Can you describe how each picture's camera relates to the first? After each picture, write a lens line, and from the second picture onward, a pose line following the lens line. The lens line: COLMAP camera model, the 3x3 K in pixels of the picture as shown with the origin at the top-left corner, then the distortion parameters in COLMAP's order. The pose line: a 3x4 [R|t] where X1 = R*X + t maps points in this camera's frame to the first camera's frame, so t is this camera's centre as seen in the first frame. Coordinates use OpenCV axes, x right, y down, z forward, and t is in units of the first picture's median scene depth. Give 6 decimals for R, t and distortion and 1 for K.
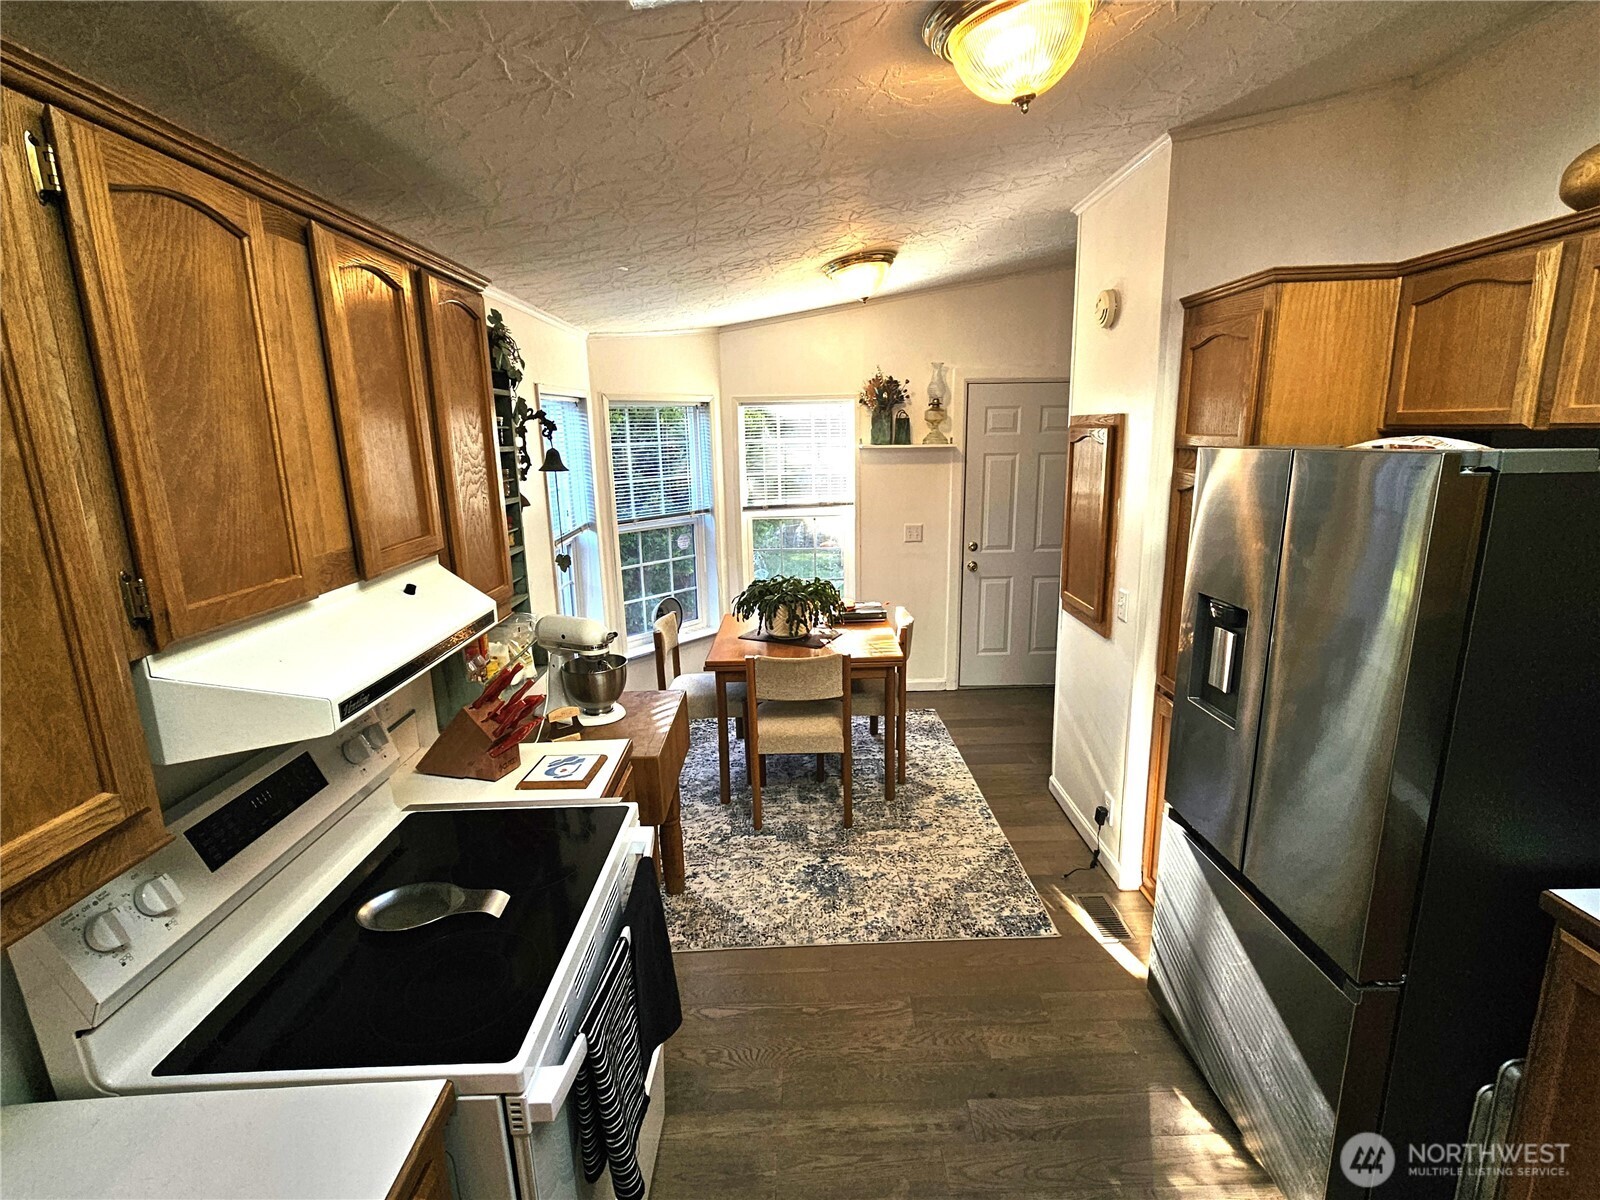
lens RADIAL K [[741.7, 0, 805.5], [0, 741.7, 595.0], [0, 0, 1]] dist [0.005405, 0.000478]
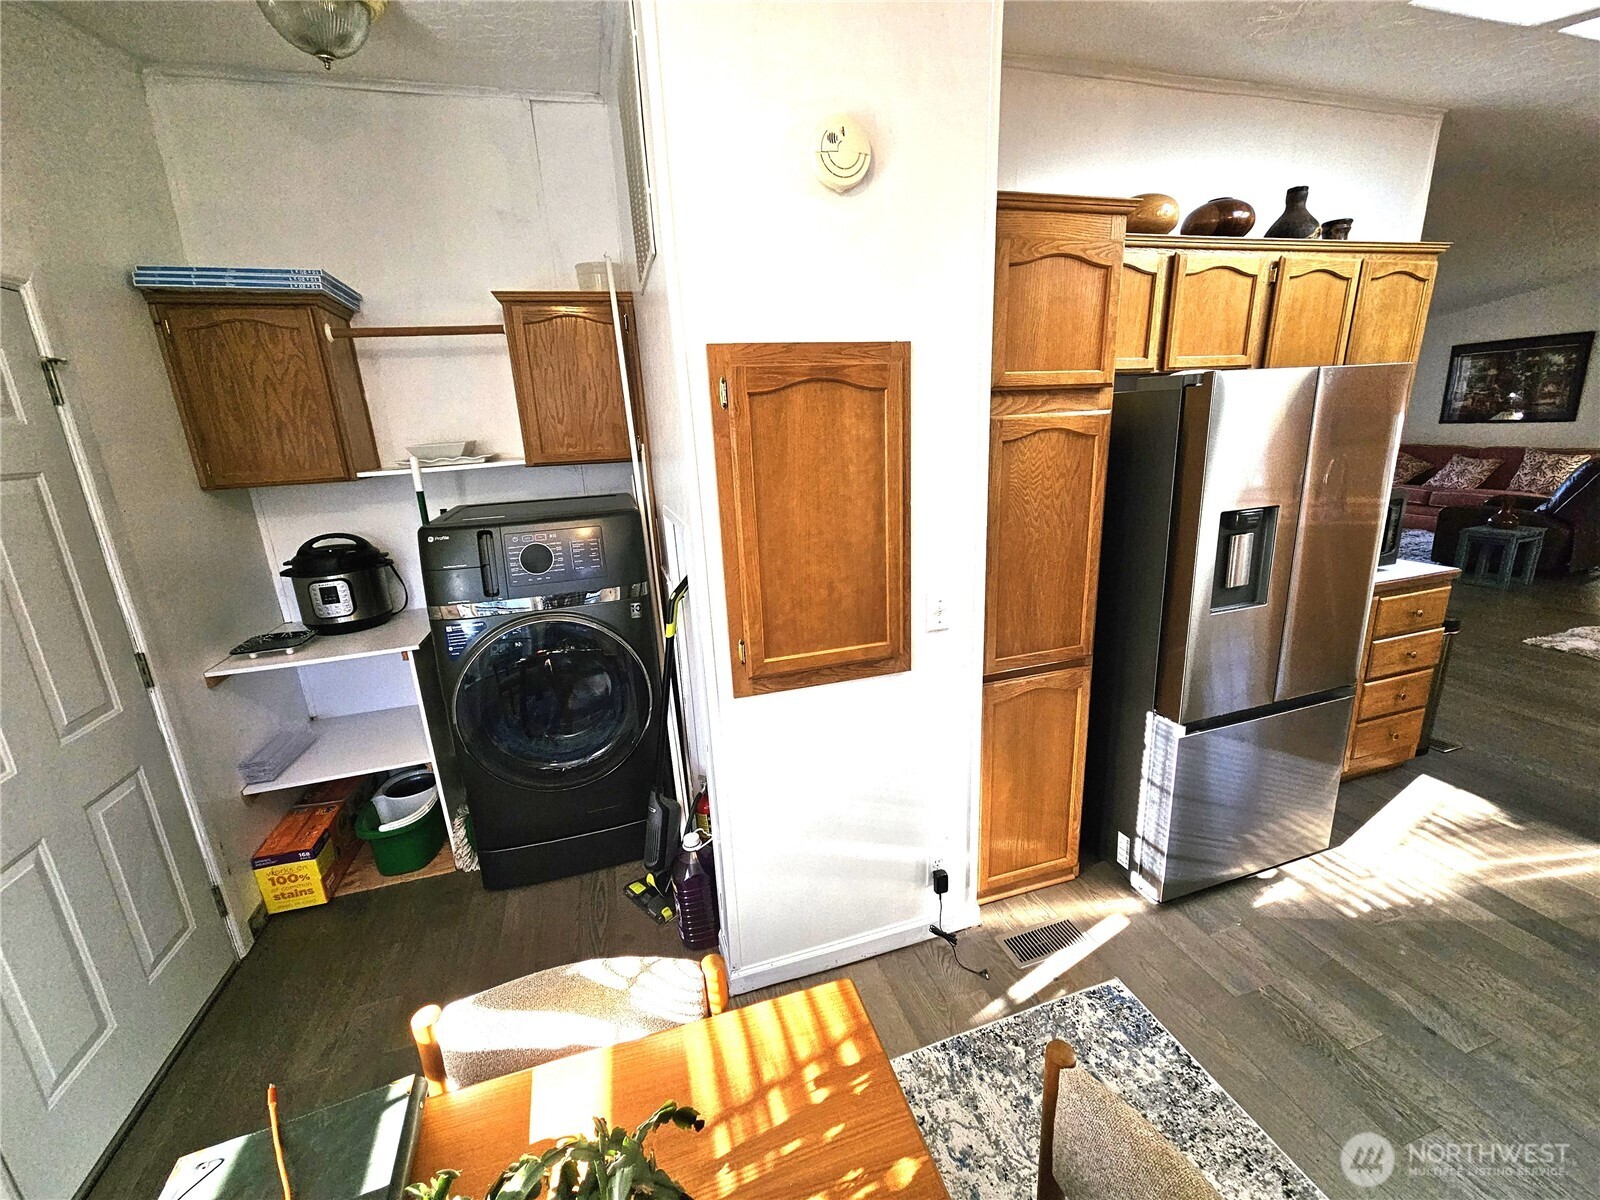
lens RADIAL K [[656.0, 0, 806.6], [0, 656.0, 597.4], [0, 0, 1]] dist [-0.000024, 0.000167]
pose [[-0.281611, -0.218988, 0.934205, -0.133339], [0.257879, 0.920515, 0.293515, -0.209262], [-0.924226, 0.323569, -0.202754, 1.168752]]
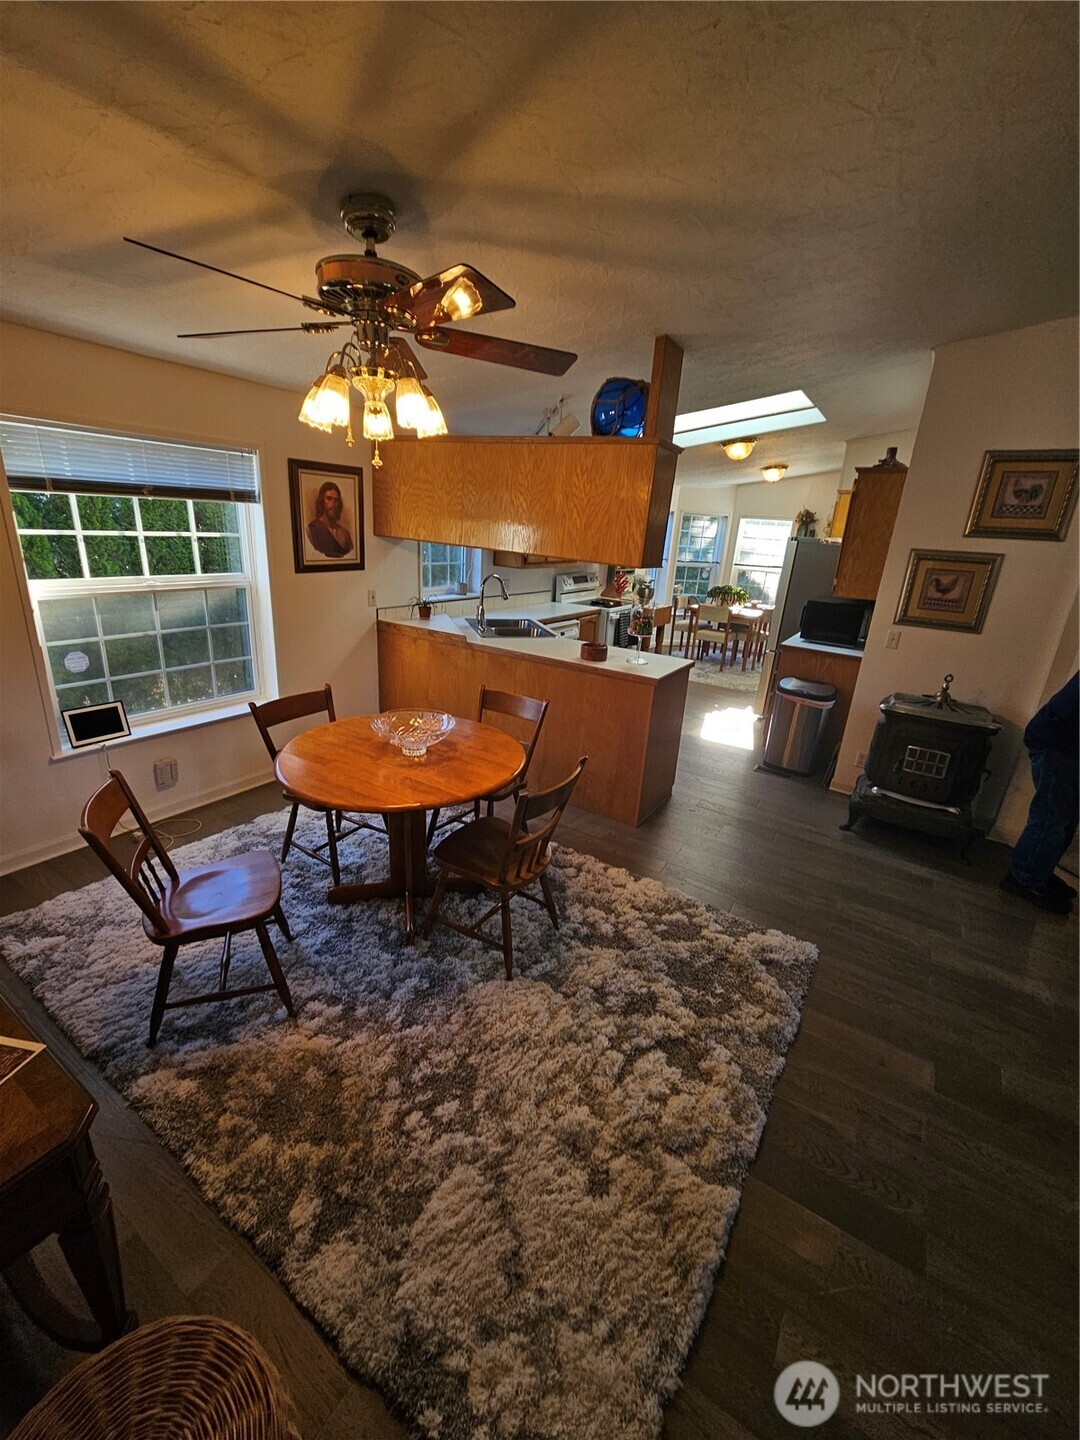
lens RADIAL K [[590.4, 0, 544.7], [0, 590.4, 721.0], [0, 0, 1]] dist [-0.000024, 0.000167]
pose [[0.827952, 0.248619, -0.502677, 0.775271], [-0.201716, 0.968393, 0.146714, 0.340263], [0.523265, -0.020075, 0.851934, -1.465062]]
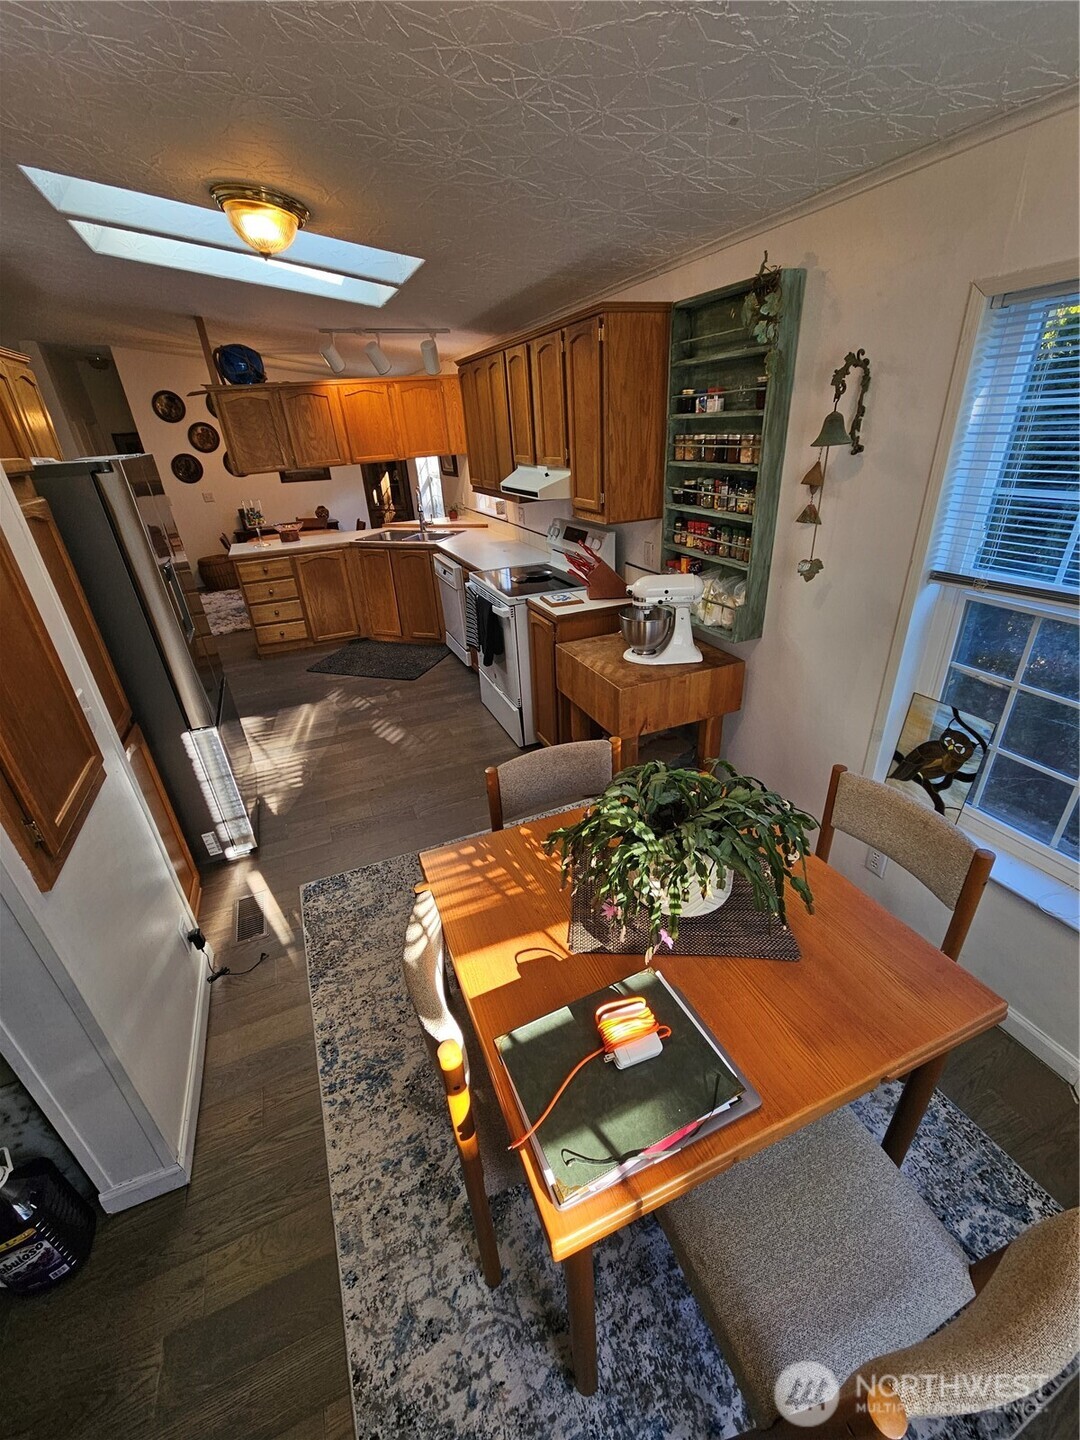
lens RADIAL K [[590.4, 0, 543.3], [0, 590.4, 726.9], [0, 0, 1]] dist [-0.000024, 0.000167]
pose [[-0.922986, 0.236173, -0.303841, 0.179904], [-0.010059, 0.774463, 0.632539, -0.321751], [0.384702, 0.586881, -0.712443, 1.488960]]
